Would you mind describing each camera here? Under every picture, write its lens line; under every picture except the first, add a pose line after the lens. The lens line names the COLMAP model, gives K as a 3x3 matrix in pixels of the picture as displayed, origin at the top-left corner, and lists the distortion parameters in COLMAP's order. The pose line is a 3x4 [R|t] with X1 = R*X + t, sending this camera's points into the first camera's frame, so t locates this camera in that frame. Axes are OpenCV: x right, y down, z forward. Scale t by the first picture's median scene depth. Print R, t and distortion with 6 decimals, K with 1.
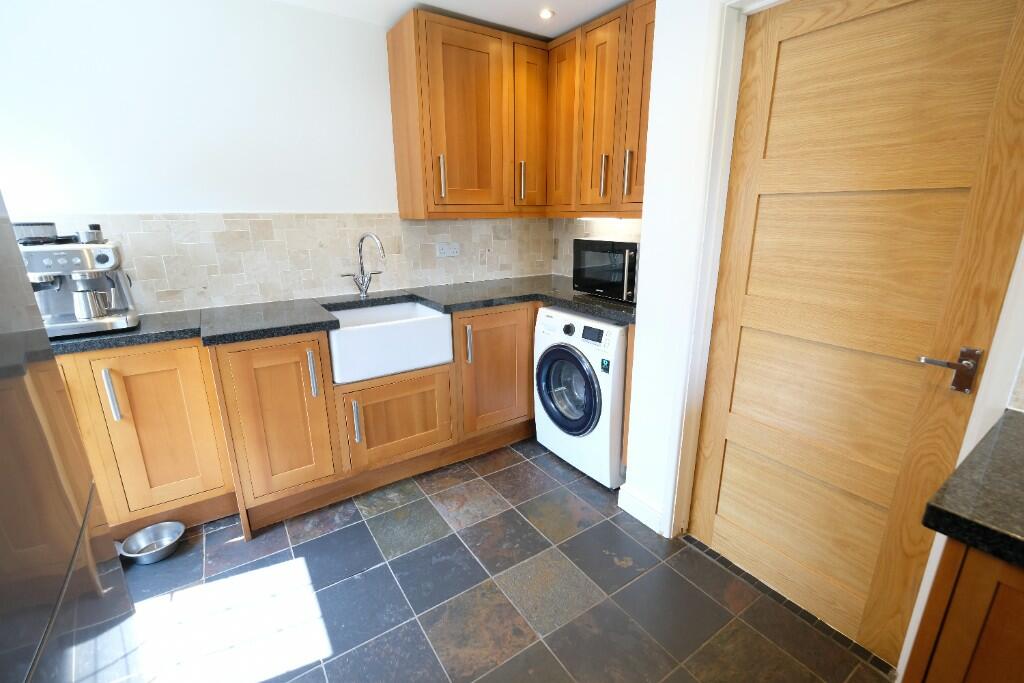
lens RADIAL K [[443.6, 0, 510.6], [0, 443.6, 335.4], [0, 0, 1]] dist [-0.000661, -0.000332]
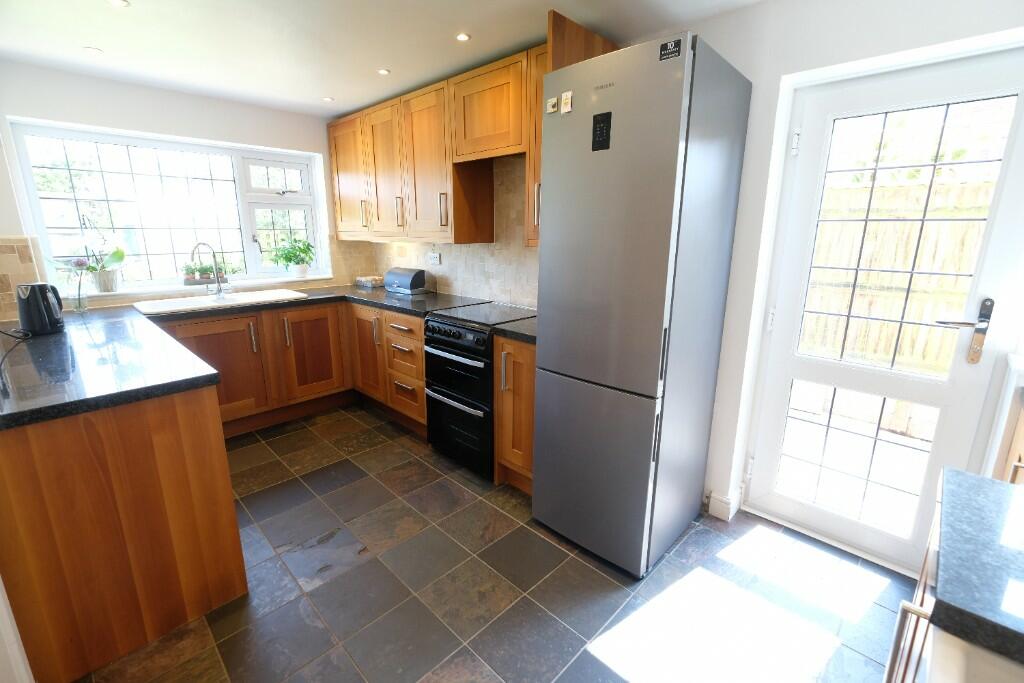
lens RADIAL K [[443.6, 0, 510.6], [0, 443.6, 335.4], [0, 0, 1]] dist [-0.000661, -0.000332]
pose [[-0.980668, 0.046371, -0.190103, -0.030909], [-0.050720, 0.878073, 0.475831, -0.289060], [0.188990, 0.476275, -0.858746, 0.968388]]
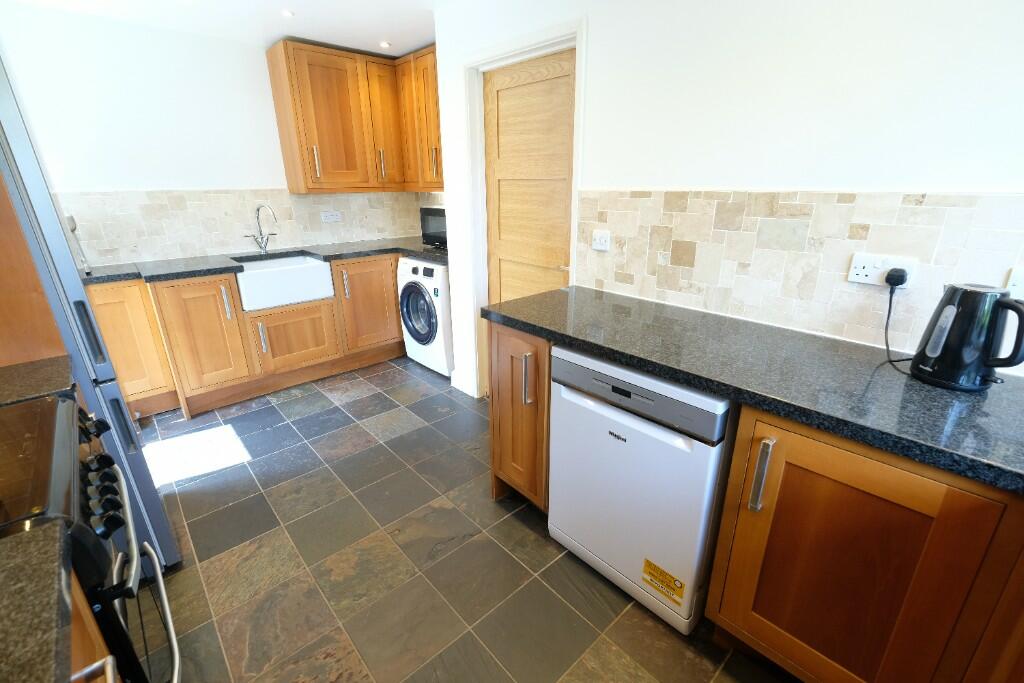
lens RADIAL K [[443.6, 0, 510.6], [0, 443.6, 335.4], [0, 0, 1]] dist [-0.000661, -0.000332]
pose [[0.988625, -0.051269, 0.141393, 0.229101], [0.041895, 0.996771, 0.068497, 0.114295], [-0.144449, -0.061794, 0.987581, -0.502982]]
